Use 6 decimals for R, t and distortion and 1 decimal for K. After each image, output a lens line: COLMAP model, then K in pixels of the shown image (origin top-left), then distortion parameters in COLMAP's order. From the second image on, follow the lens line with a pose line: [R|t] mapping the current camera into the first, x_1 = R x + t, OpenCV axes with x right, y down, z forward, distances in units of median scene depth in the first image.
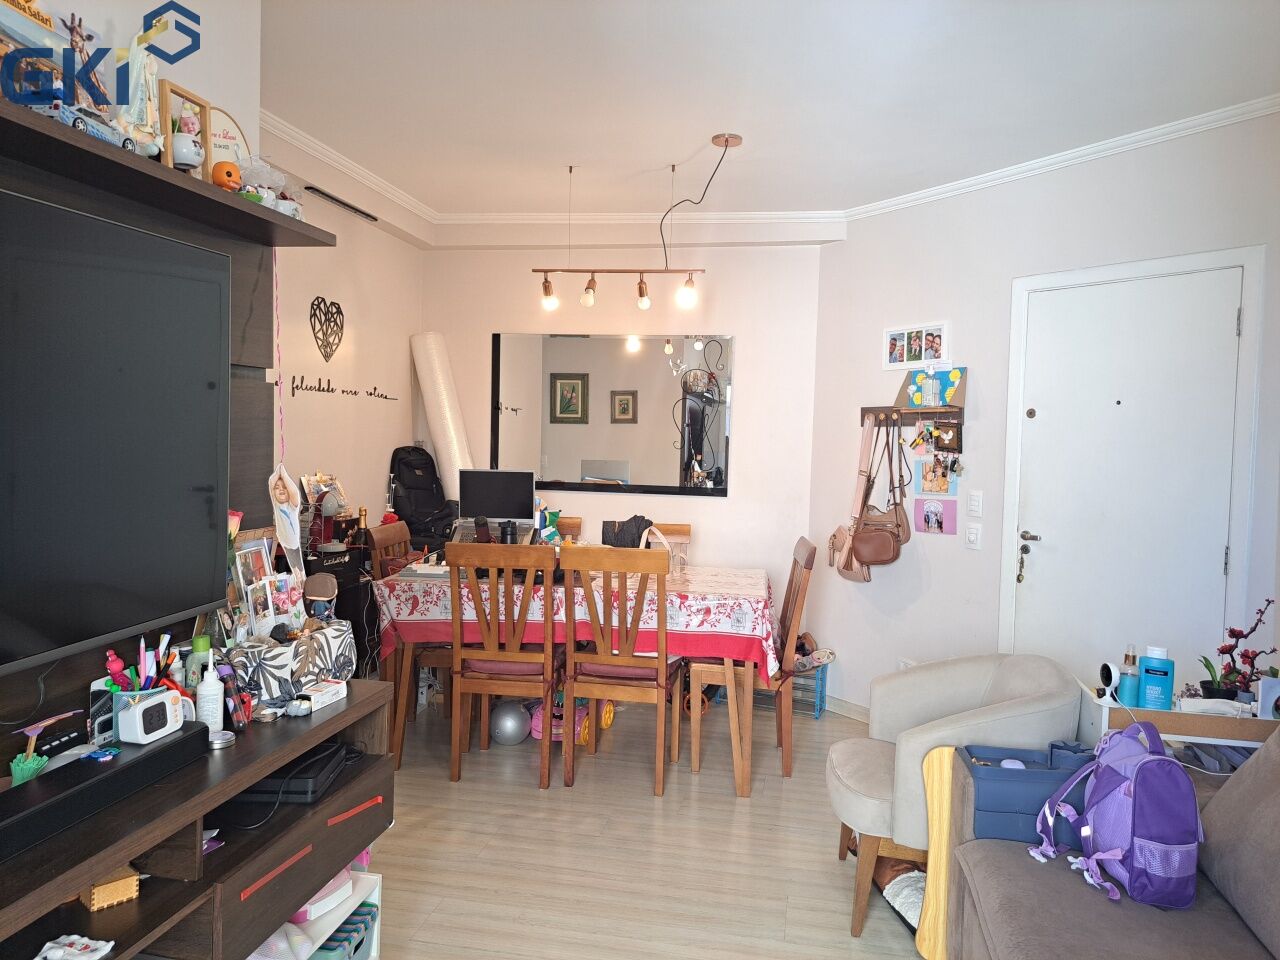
lens RADIAL K [[925.6, 0, 644.5], [0, 925.6, 476.6], [0, 0, 1]] dist [0.068495, -0.071721]
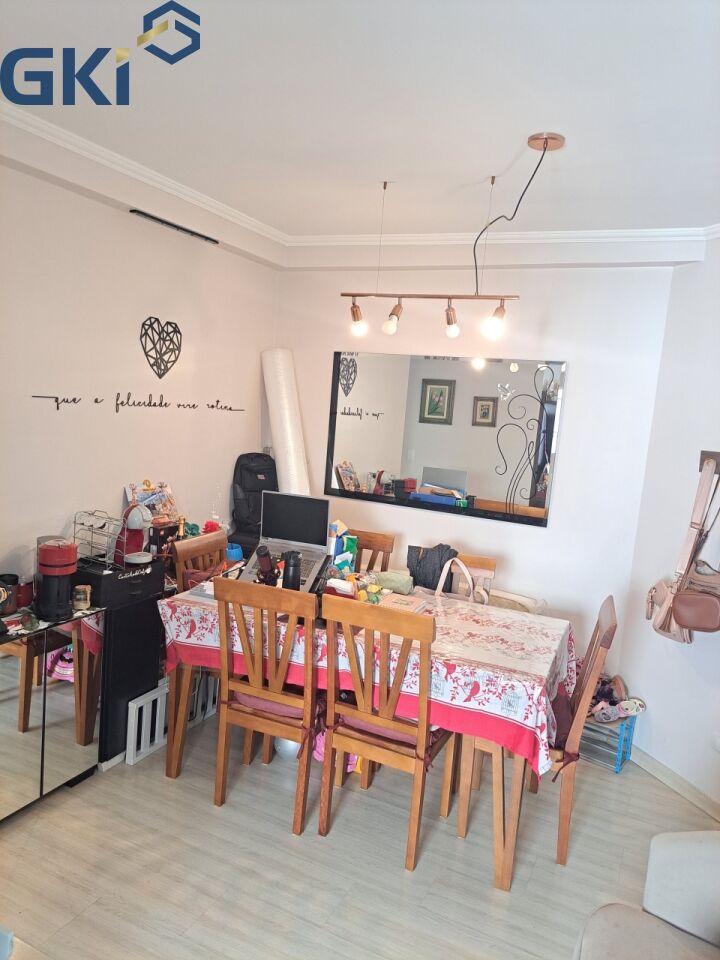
lens RADIAL K [[694.2, 0, 355.8], [0, 694.2, 490.5], [0, 0, 1]] dist [0.068495, -0.071721]
pose [[0.964232, 0.083019, -0.251723, 0.094899], [-0.064552, 0.994641, 0.080764, -0.077435], [0.257079, -0.061626, 0.964423, 0.285285]]
